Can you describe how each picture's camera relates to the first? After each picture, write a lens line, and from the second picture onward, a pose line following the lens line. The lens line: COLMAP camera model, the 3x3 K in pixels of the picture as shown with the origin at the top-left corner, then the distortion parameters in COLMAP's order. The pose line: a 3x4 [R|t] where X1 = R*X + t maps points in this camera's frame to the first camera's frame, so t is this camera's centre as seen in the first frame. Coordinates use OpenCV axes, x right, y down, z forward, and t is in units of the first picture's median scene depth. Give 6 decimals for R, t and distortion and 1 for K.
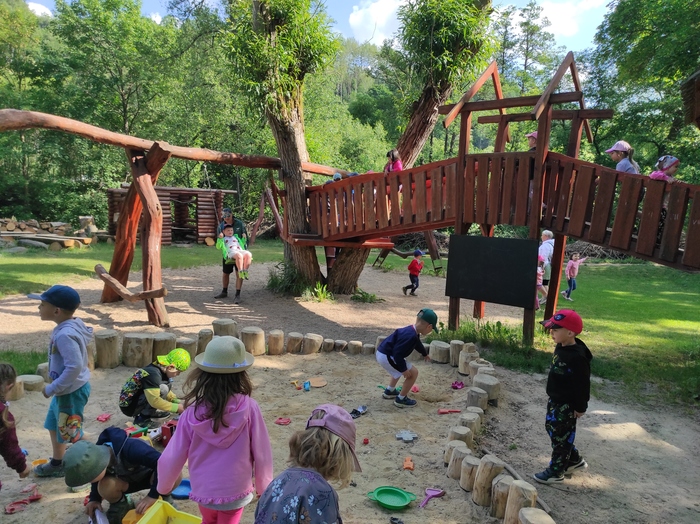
lens RADIAL K [[514.9, 0, 351.2], [0, 514.9, 257.2], [0, 0, 1]] dist [0.049781, -0.024603]
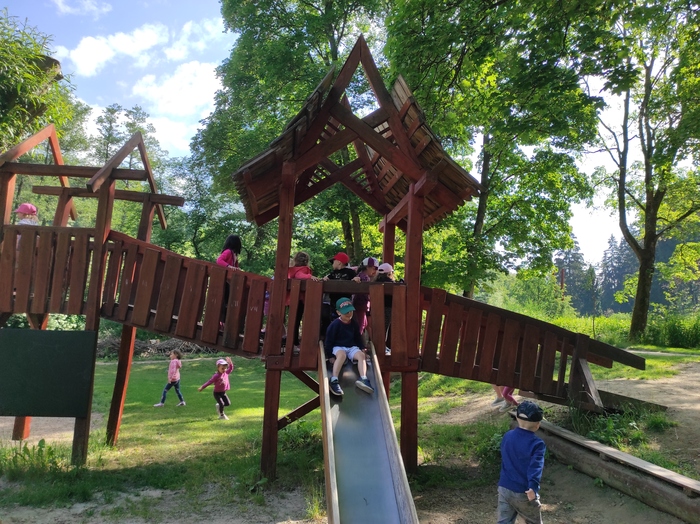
lens RADIAL K [[514.9, 0, 351.2], [0, 514.9, 257.2], [0, 0, 1]] dist [0.049781, -0.024603]
pose [[0.758134, 0.069545, 0.648380, 0.087705], [0.055914, 0.983702, -0.170891, 0.012063], [-0.649697, 0.165812, 0.741890, 0.061100]]
